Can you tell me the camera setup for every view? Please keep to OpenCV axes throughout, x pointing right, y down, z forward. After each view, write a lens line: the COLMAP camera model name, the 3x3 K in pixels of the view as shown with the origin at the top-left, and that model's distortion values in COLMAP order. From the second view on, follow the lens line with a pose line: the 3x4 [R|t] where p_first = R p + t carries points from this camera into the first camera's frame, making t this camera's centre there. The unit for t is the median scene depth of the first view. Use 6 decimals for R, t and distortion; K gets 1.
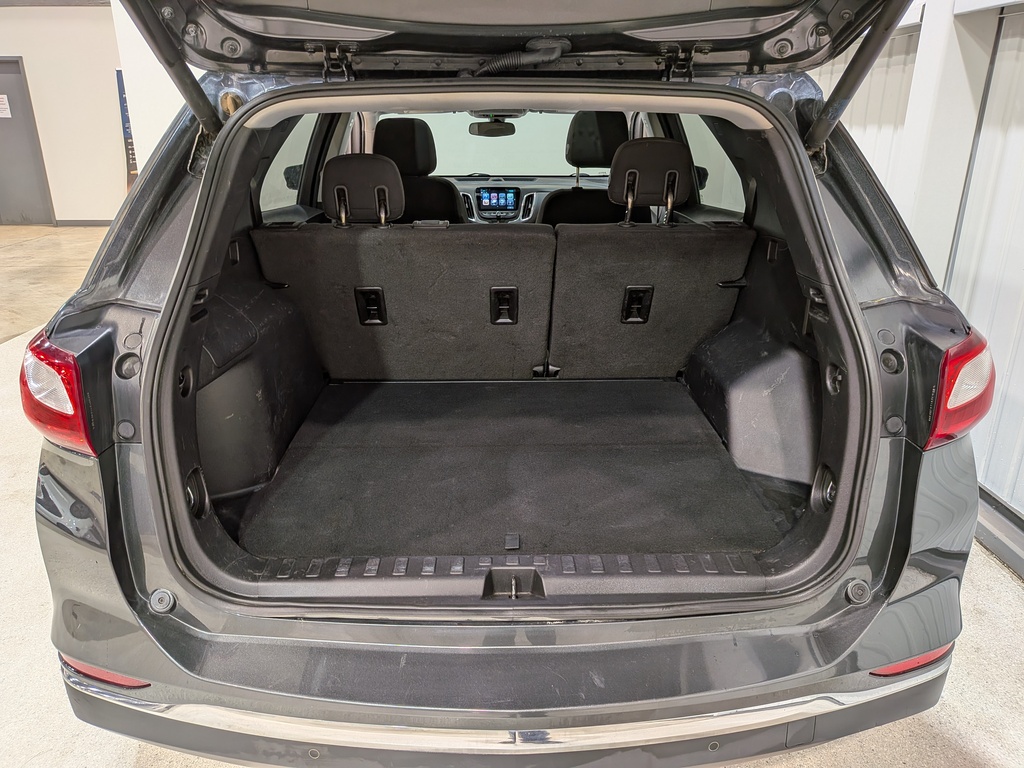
lens RADIAL K [[721.9, 0, 515.2], [0, 721.9, 384.6], [0, 0, 1]] dist [0.001637, 0.000121]
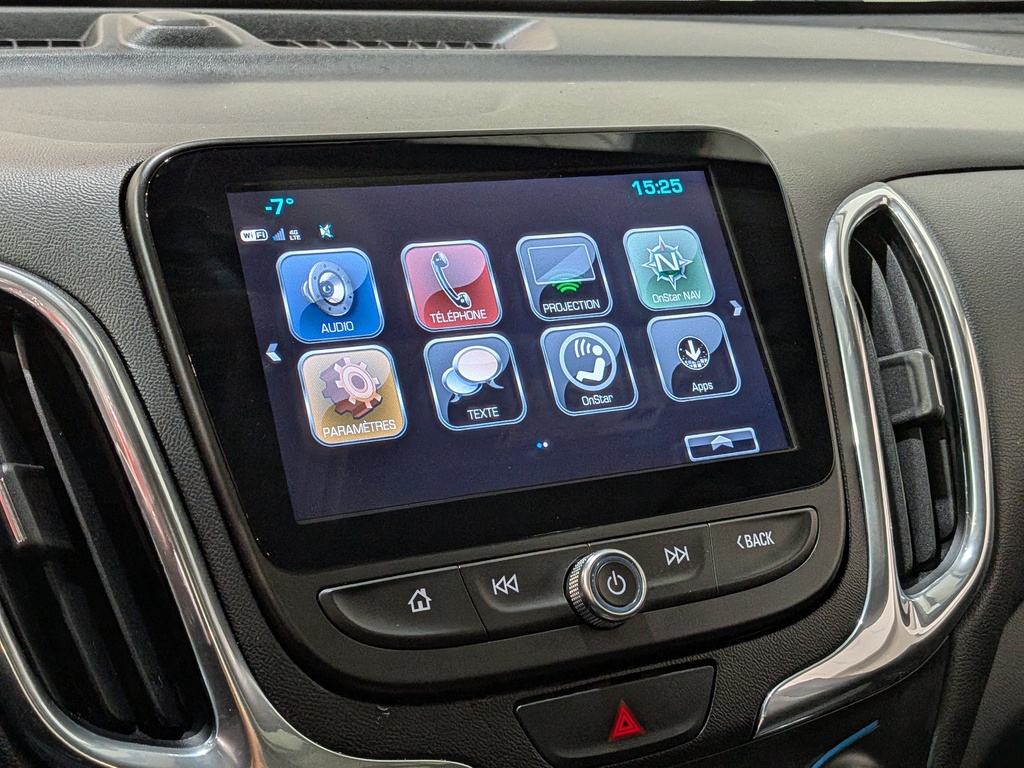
lens RADIAL K [[1524.5, 0, 503.9], [0, 1524.5, 348.0], [0, 0, 1]] dist [0.071506, 0.000000]
pose [[0.906697, -0.085338, 0.413058, -0.080645], [0.119584, 0.991145, -0.057724, -0.247284], [-0.404475, 0.101734, 0.908873, 0.878913]]
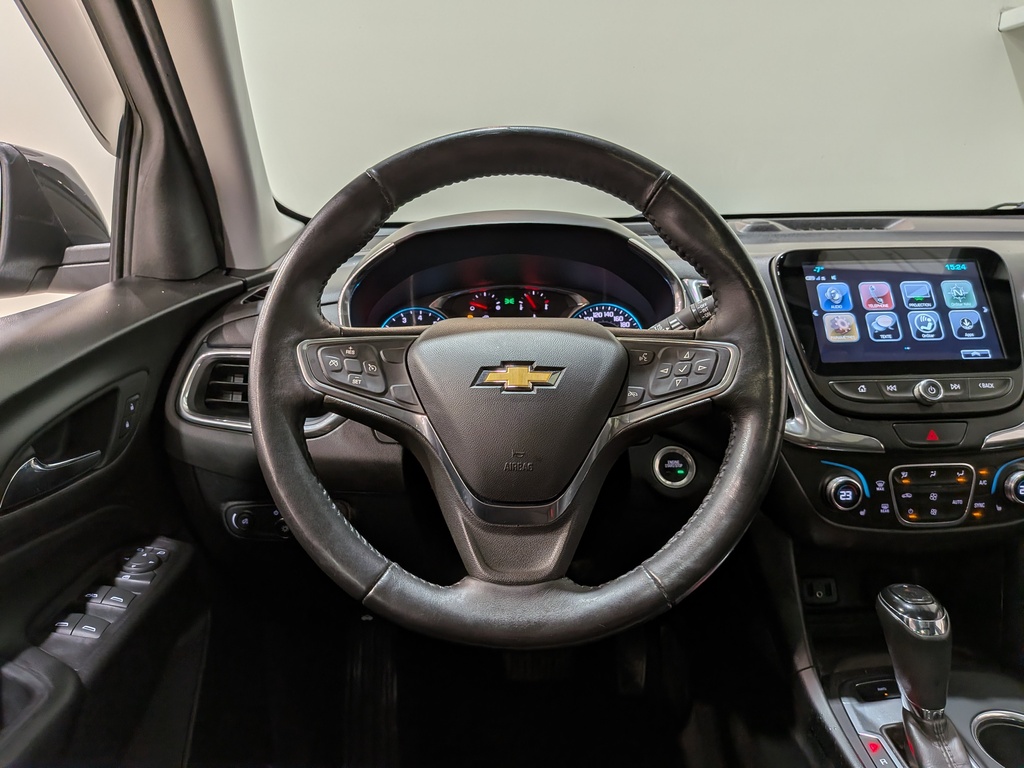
lens RADIAL K [[747.9, 0, 503.9], [0, 747.9, 387.7], [0, 0, 1]] dist [0.047552, -0.089501]
pose [[0.999734, -0.019181, -0.012769, -0.126424], [0.017706, 0.994102, -0.106996, -0.216998], [0.014746, 0.106741, 0.994177, 0.802934]]
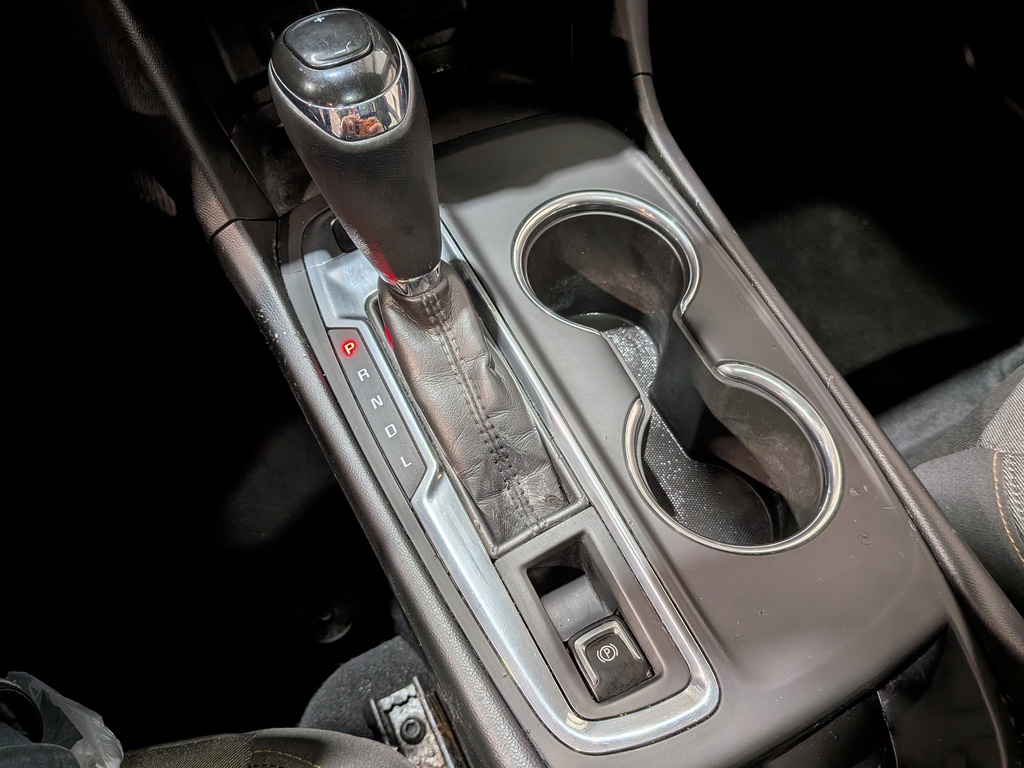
lens RADIAL K [[747.9, 0, 515.8], [0, 747.9, 388.5], [0, 0, 1]] dist [0.047552, -0.089501]
pose [[0.903347, -0.381647, 0.195729, -0.048320], [0.189911, 0.765072, 0.615303, -0.202638], [-0.384575, -0.518662, 0.763605, 0.898582]]
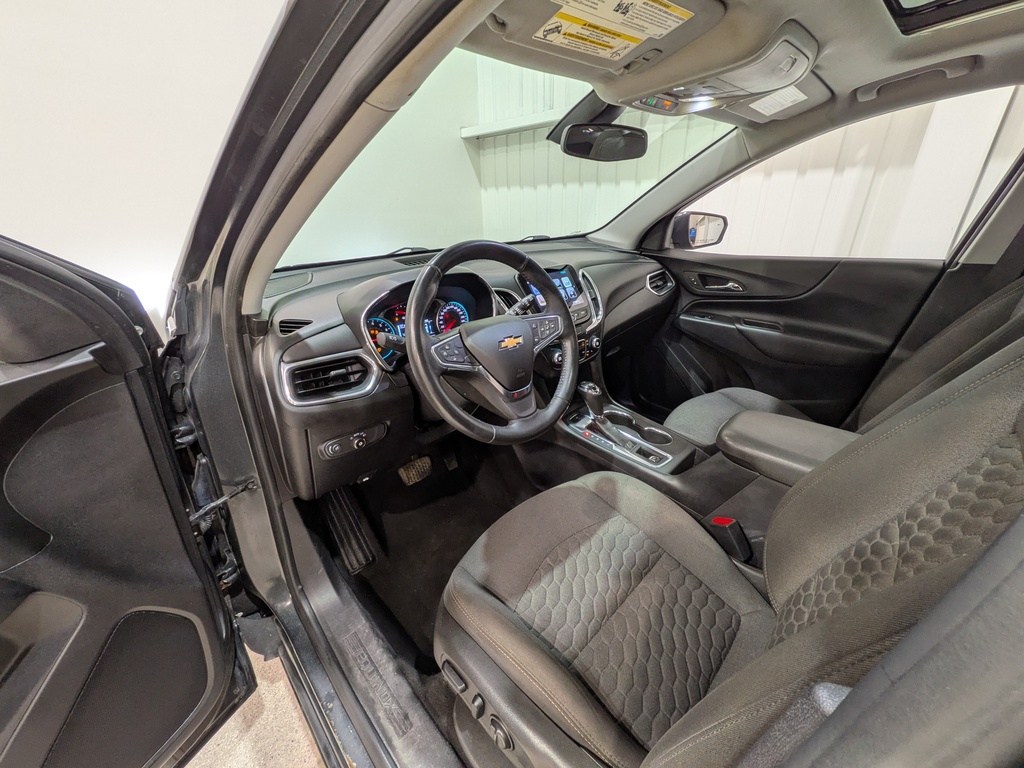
lens RADIAL K [[401.9, 0, 521.7], [0, 401.9, 387.9], [0, 0, 1]] dist [-0.016438, -0.000414]
pose [[0.726635, -0.302220, 0.616980, -0.248759], [0.254445, 0.952570, 0.166936, -0.243959], [-0.638169, 0.035686, 0.769069, 0.787946]]
